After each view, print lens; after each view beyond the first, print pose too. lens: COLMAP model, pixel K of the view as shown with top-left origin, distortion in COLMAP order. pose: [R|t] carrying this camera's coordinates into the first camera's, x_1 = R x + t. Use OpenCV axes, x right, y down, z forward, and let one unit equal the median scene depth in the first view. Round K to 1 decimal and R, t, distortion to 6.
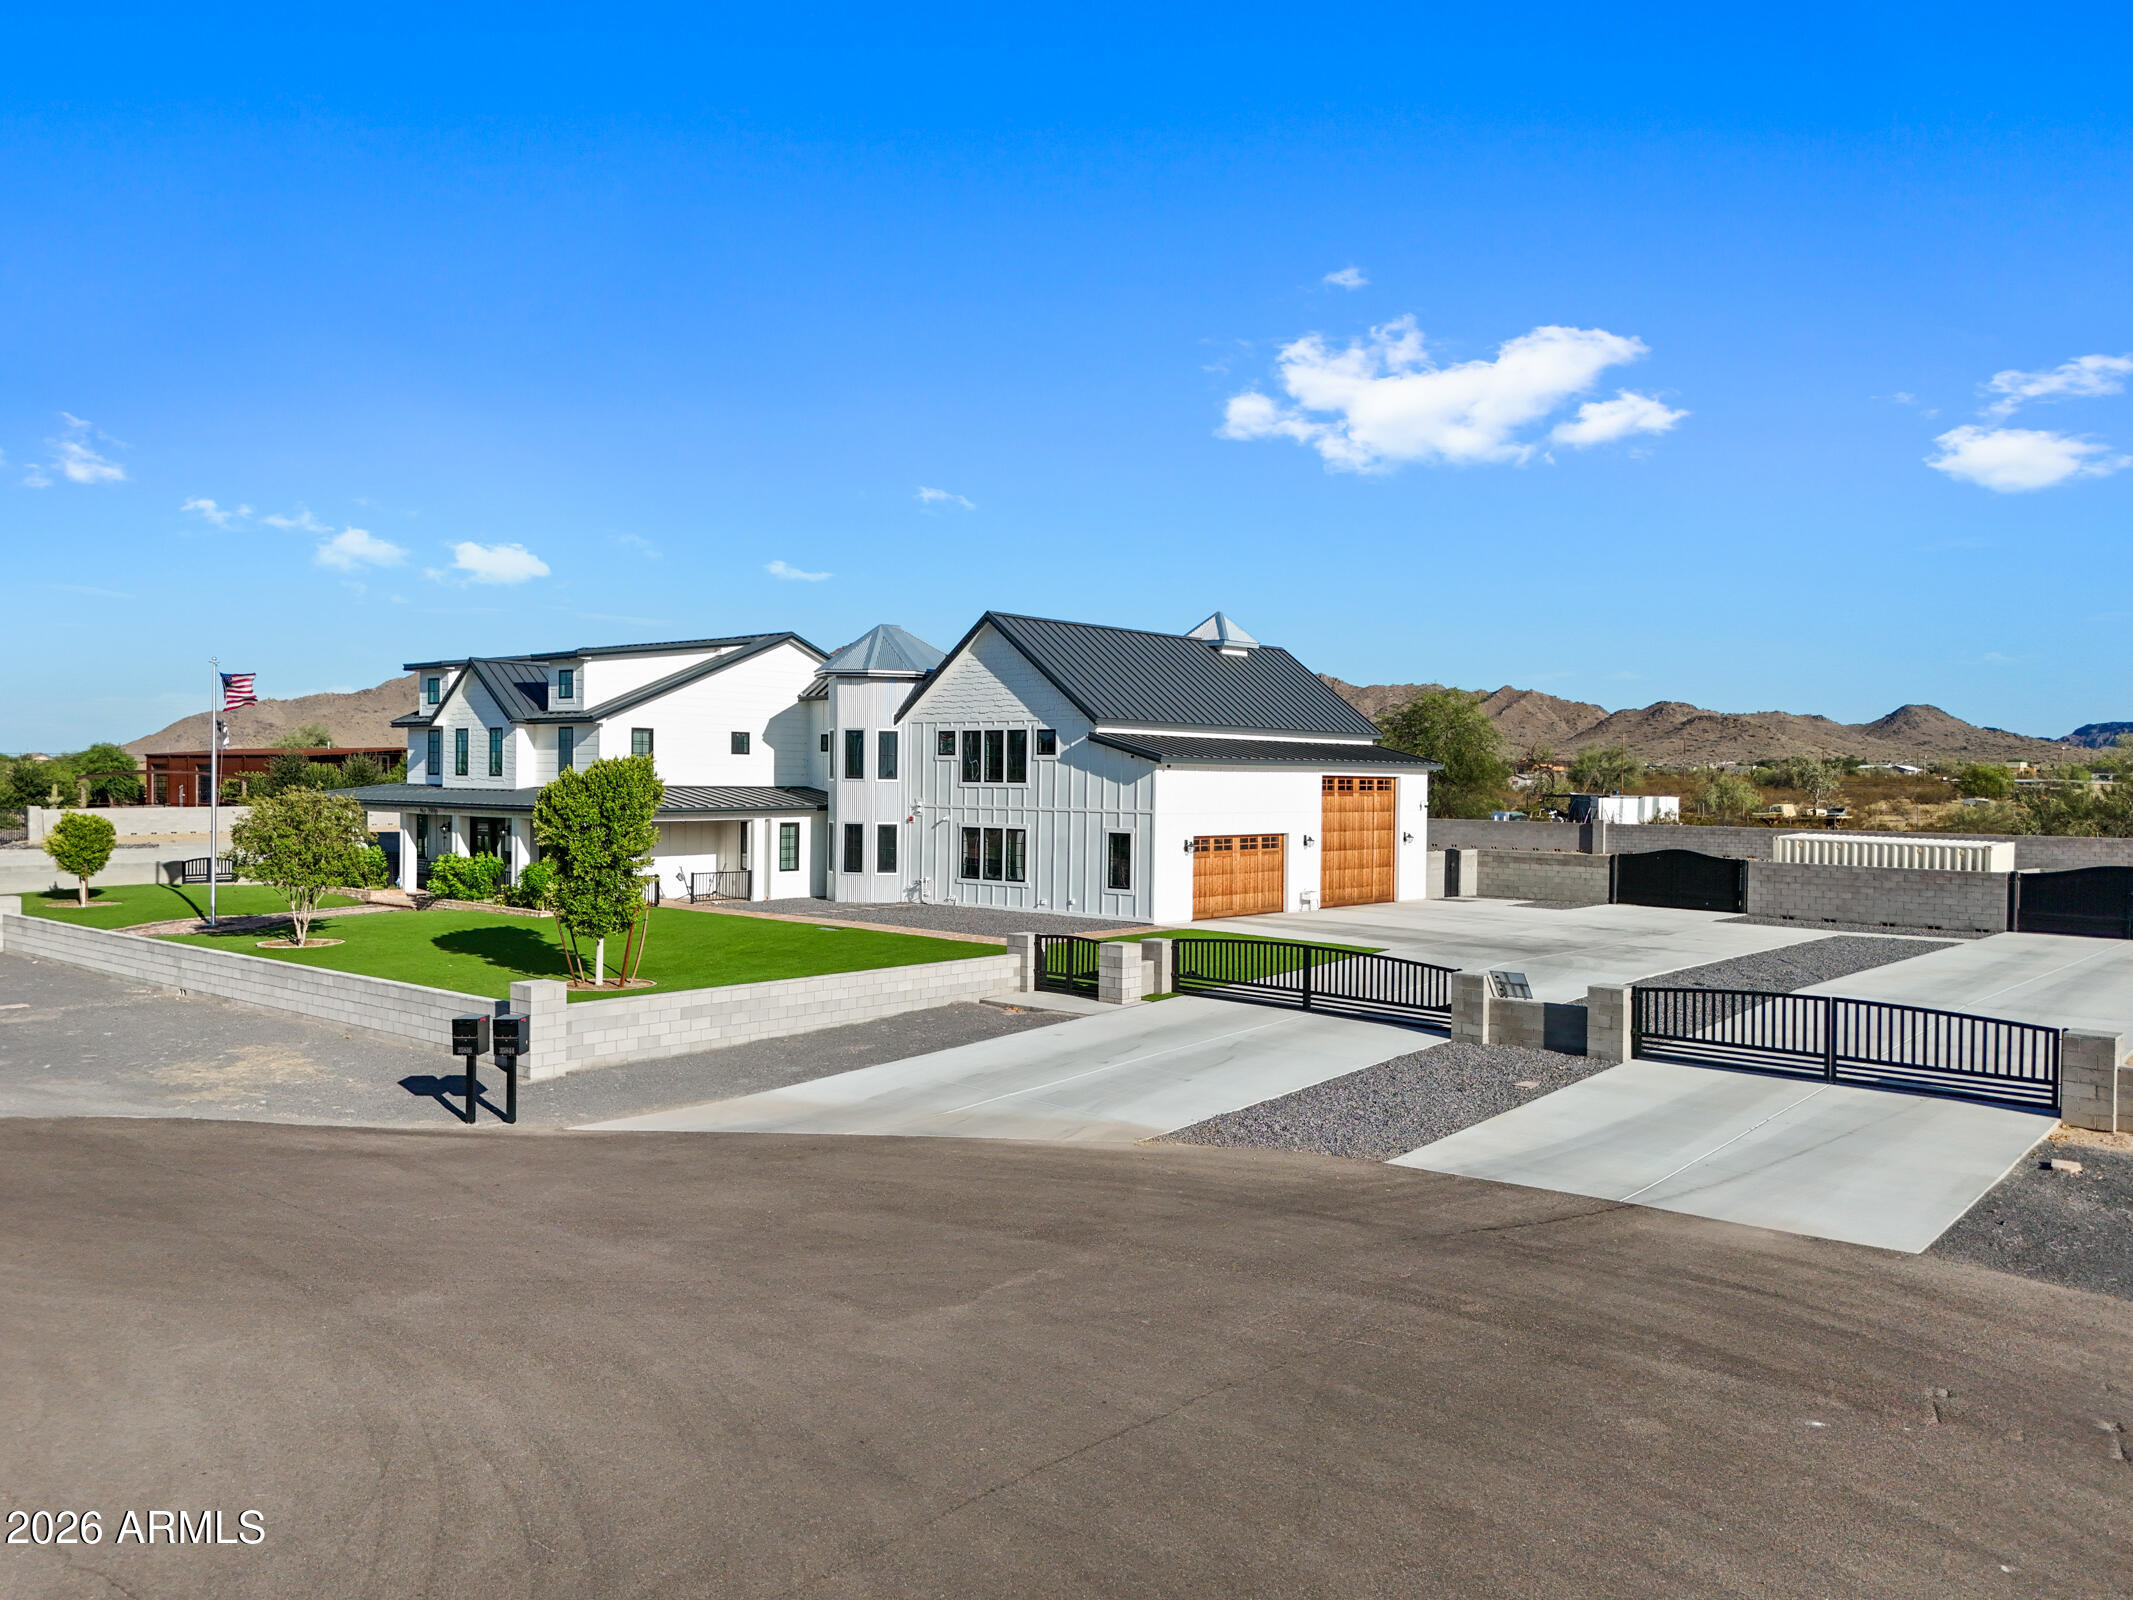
lens RADIAL K [[1589.2, 0, 1067.7], [0, 1589.2, 799.0], [0, 0, 1]] dist [0.075122, -0.053394]
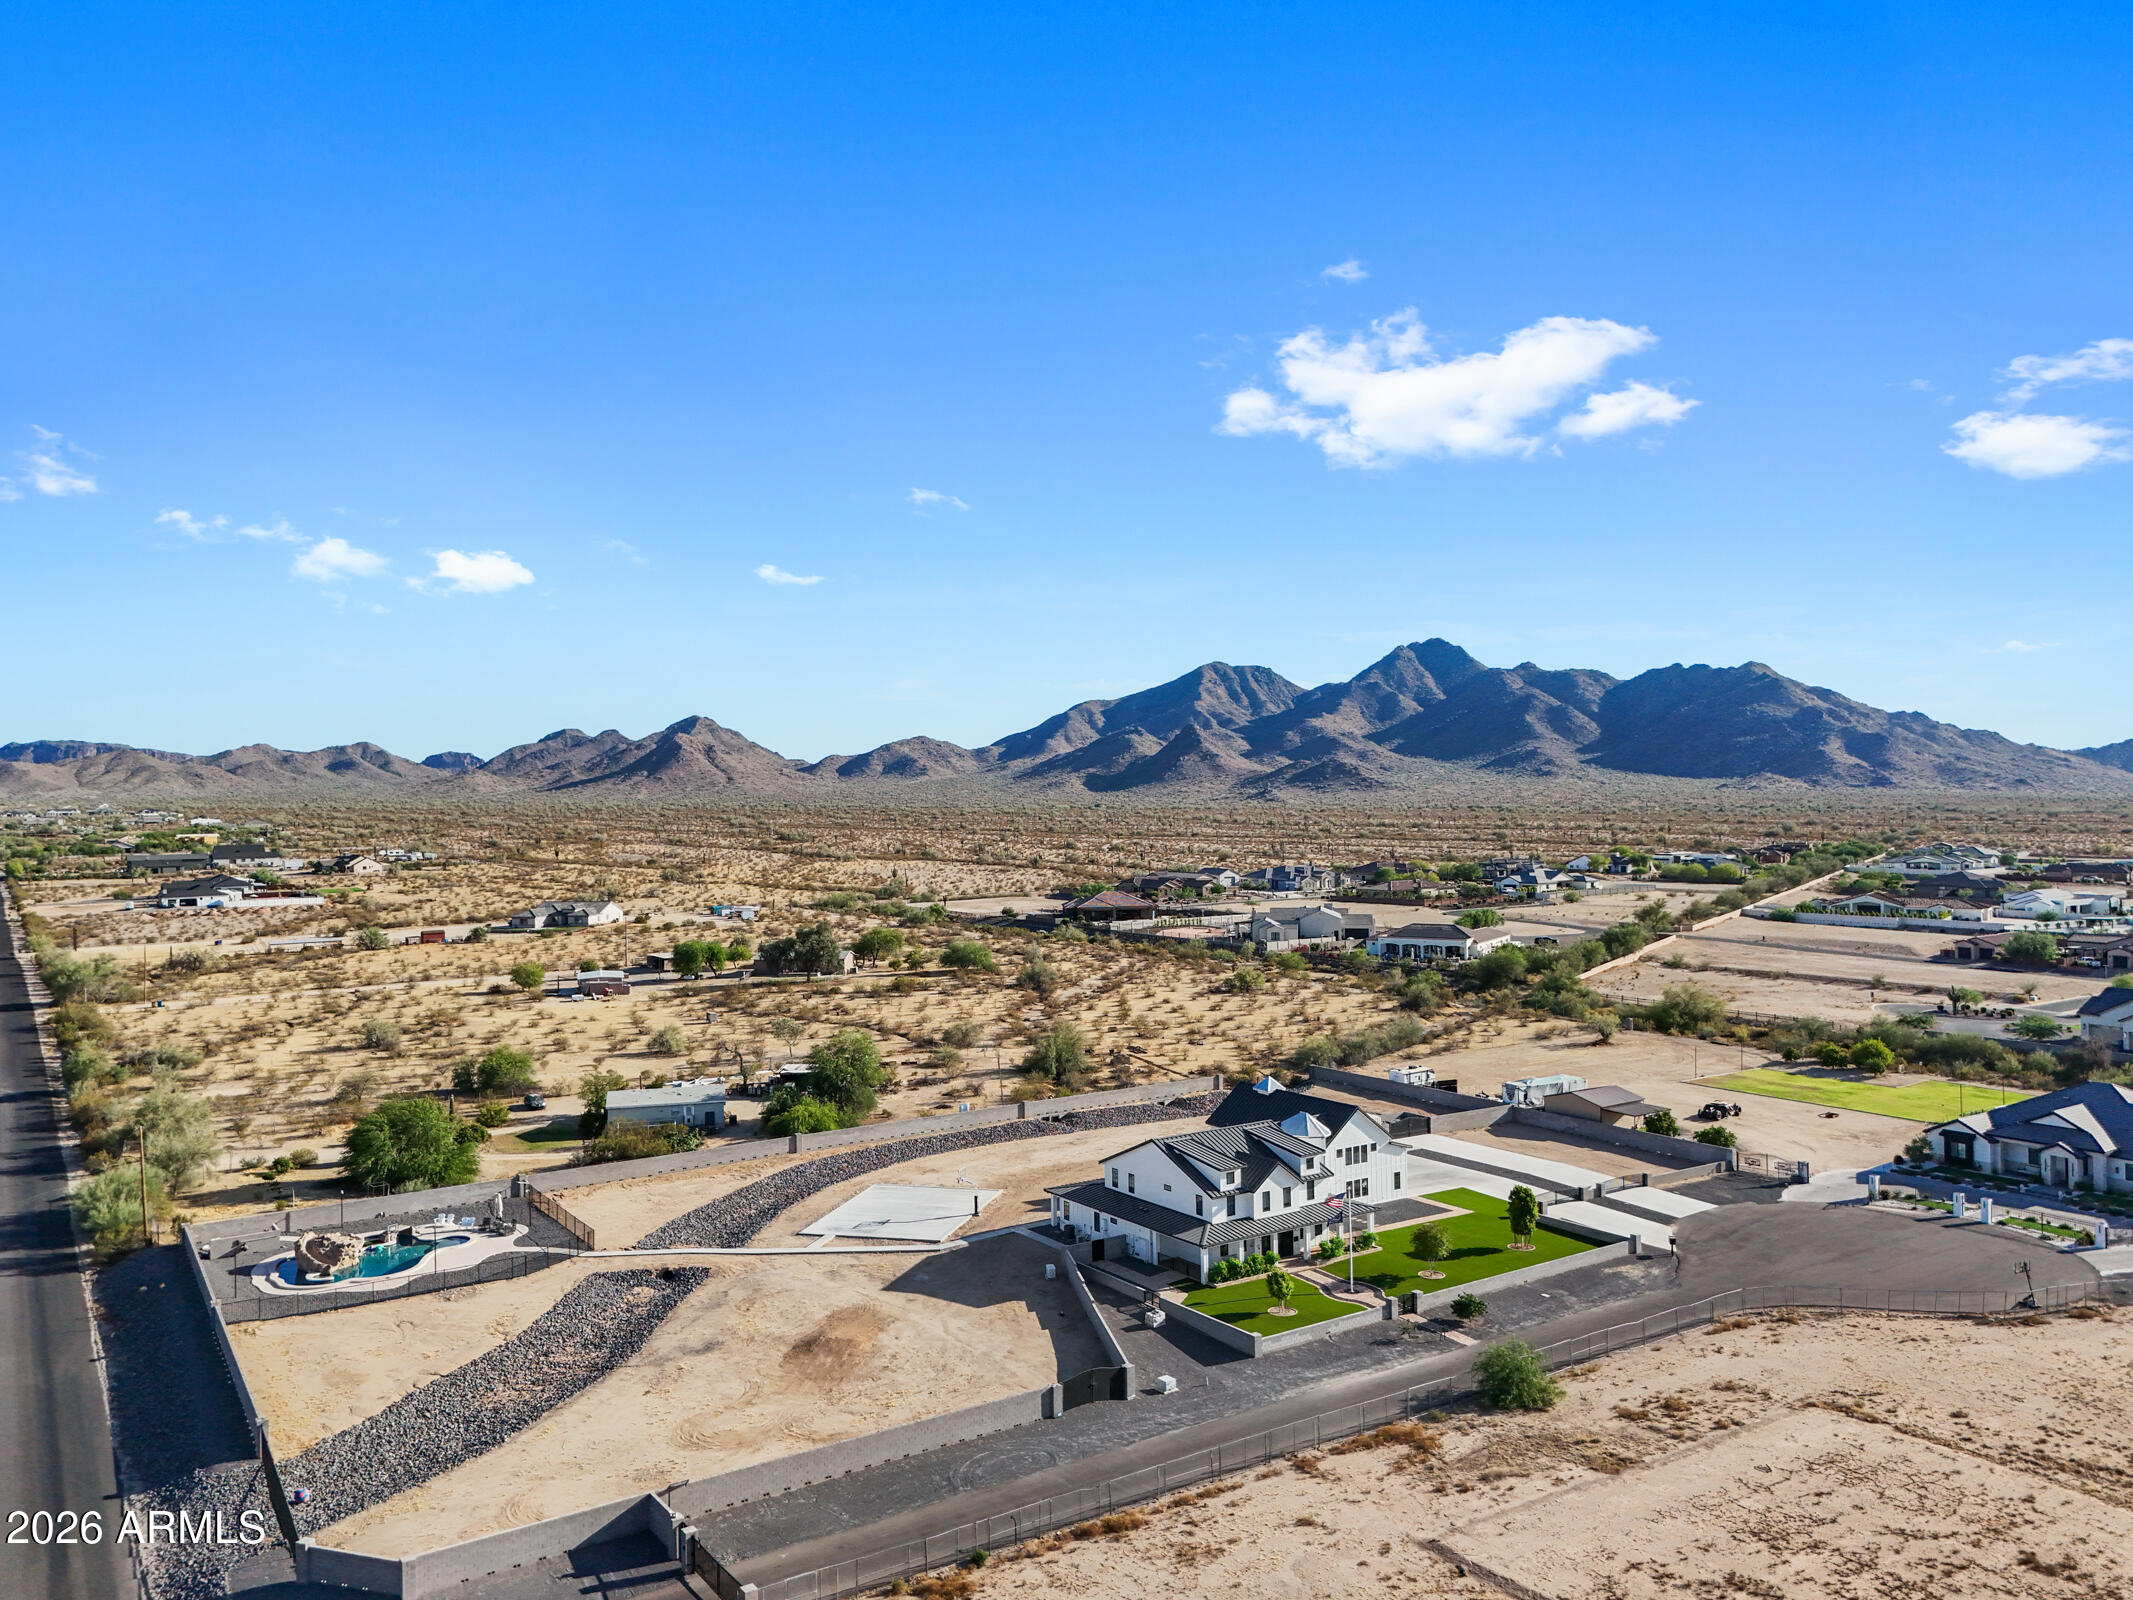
lens RADIAL K [[1592.4, 0, 1060.7], [0, 1592.4, 798.2], [0, 0, 1]] dist [0.068165, -0.058051]
pose [[0.247696, -0.013550, 0.968743, -2.895503], [0.028444, 0.999573, 0.006709, -0.686770], [-0.968420, 0.025893, 0.247975, 0.739286]]
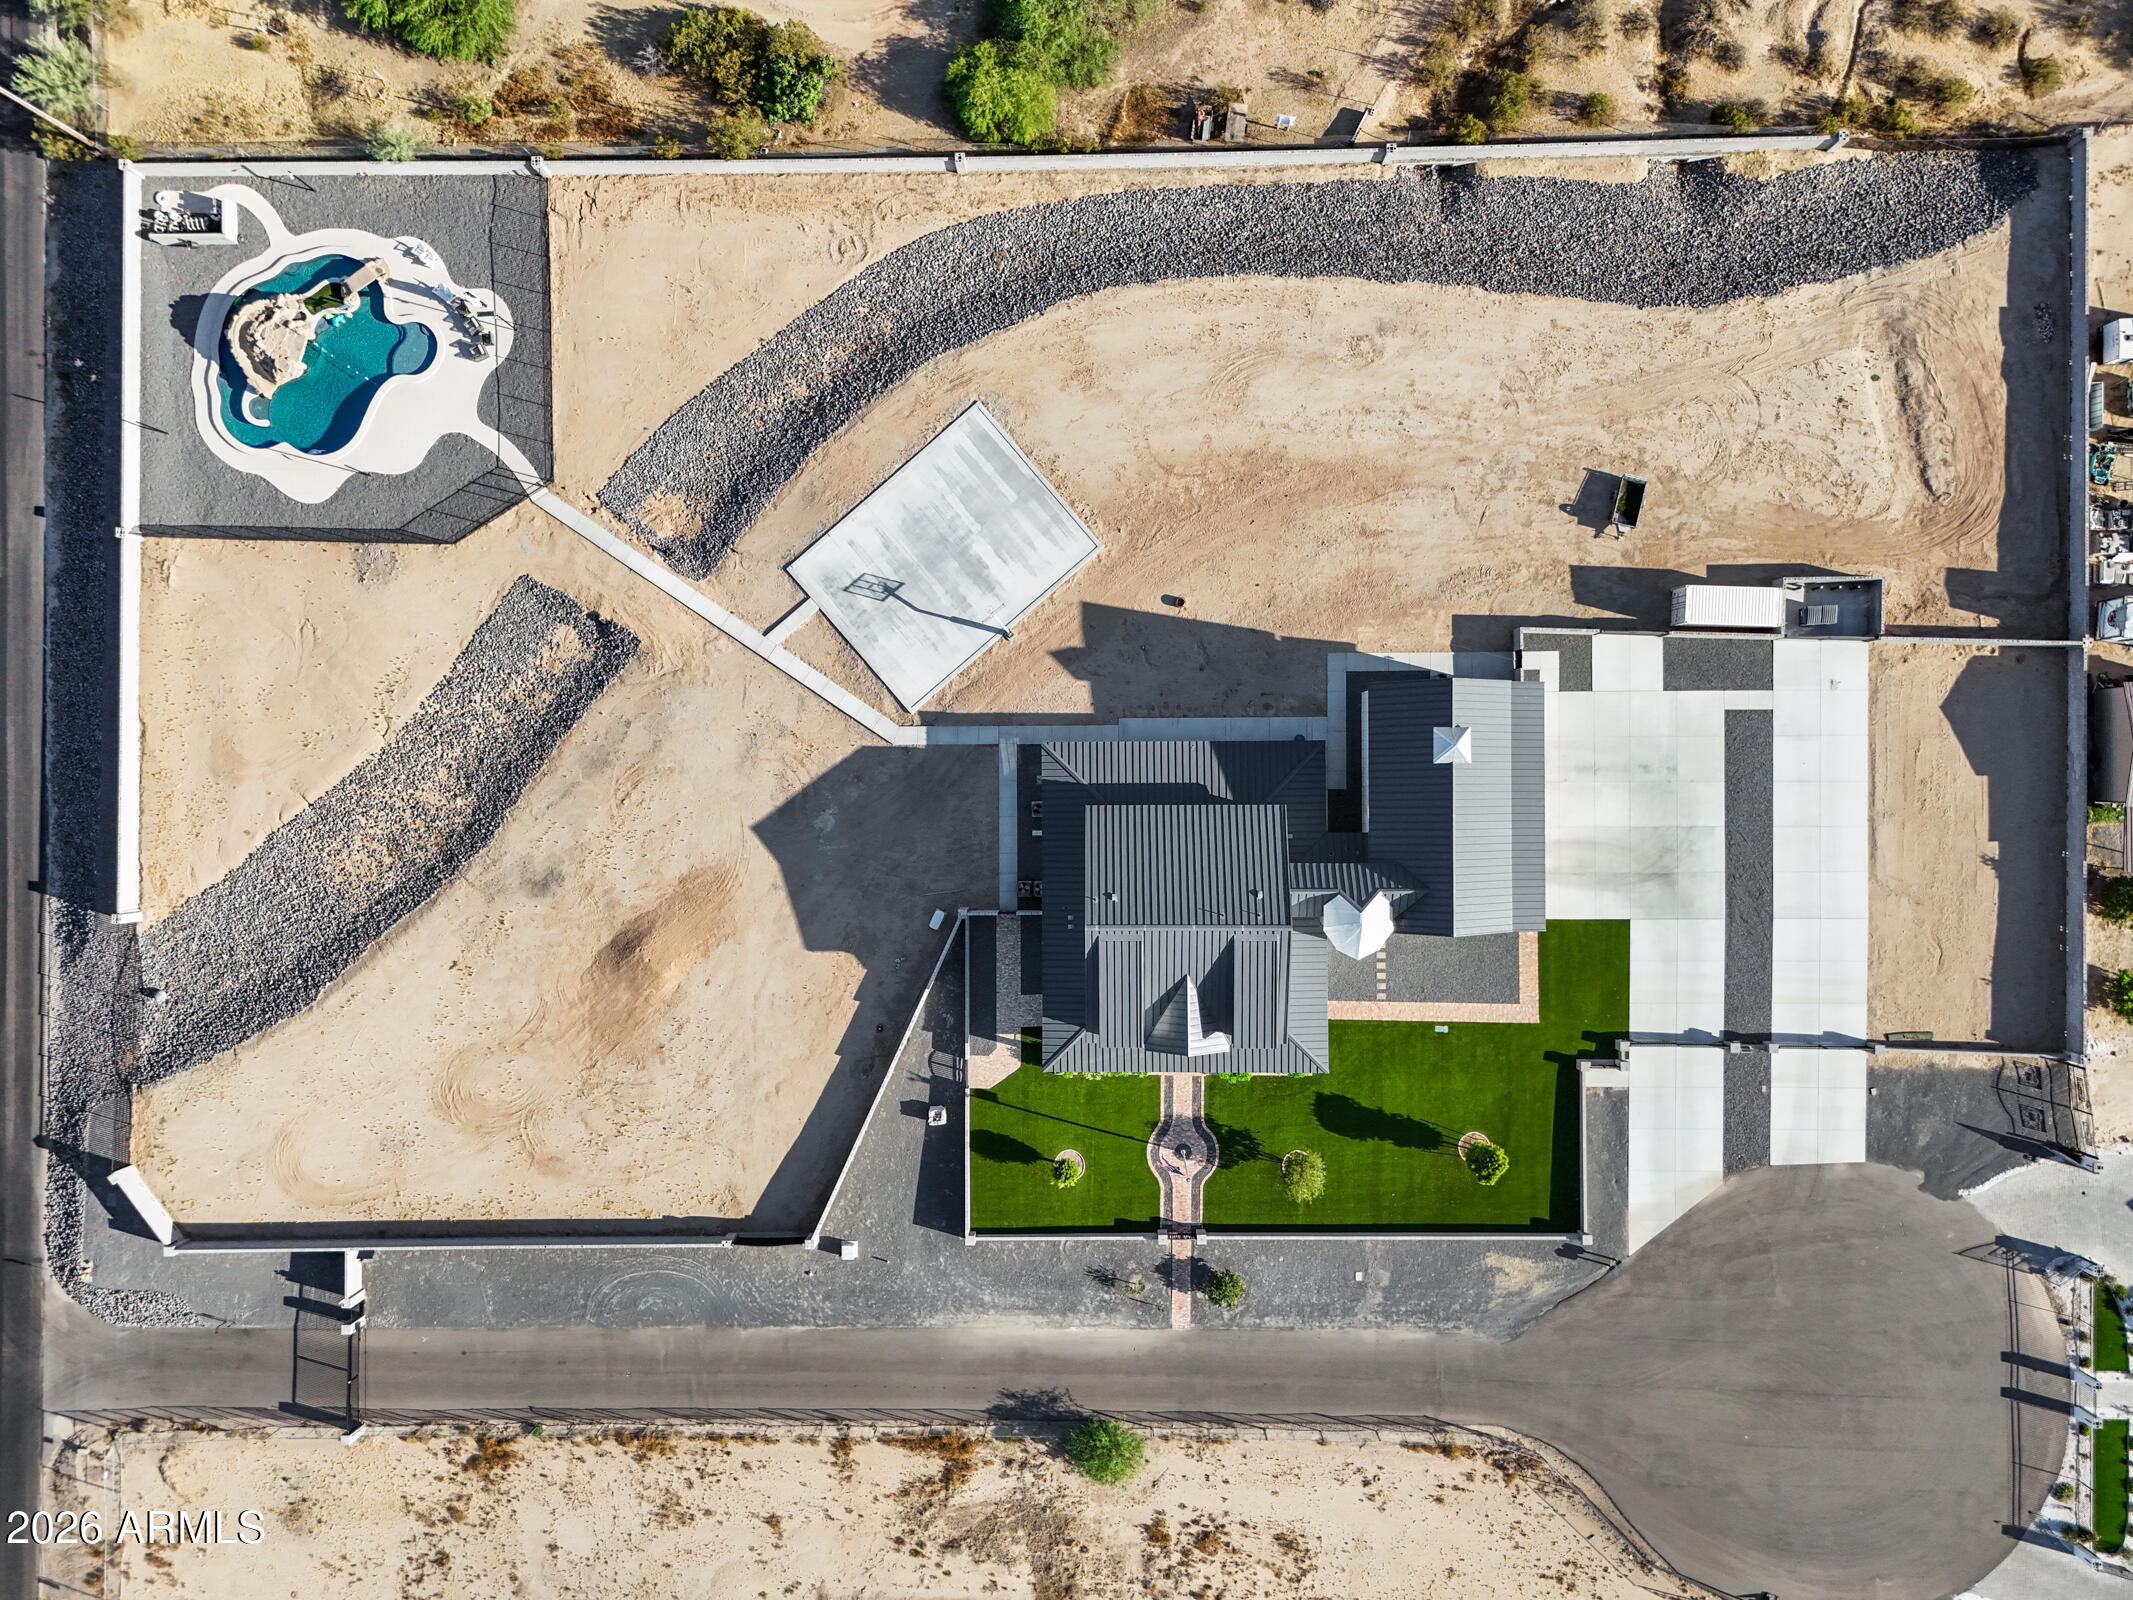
lens RADIAL K [[1517.5, 0, 1068.1], [0, 1517.5, 803.6], [0, 0, 1]] dist [0.043859, -0.034243]
pose [[0.744322, -0.667047, -0.032149, -0.228878], [0.045947, 0.003126, 0.998939, -1.963004], [-0.666238, -0.745009, 0.032976, 1.313434]]
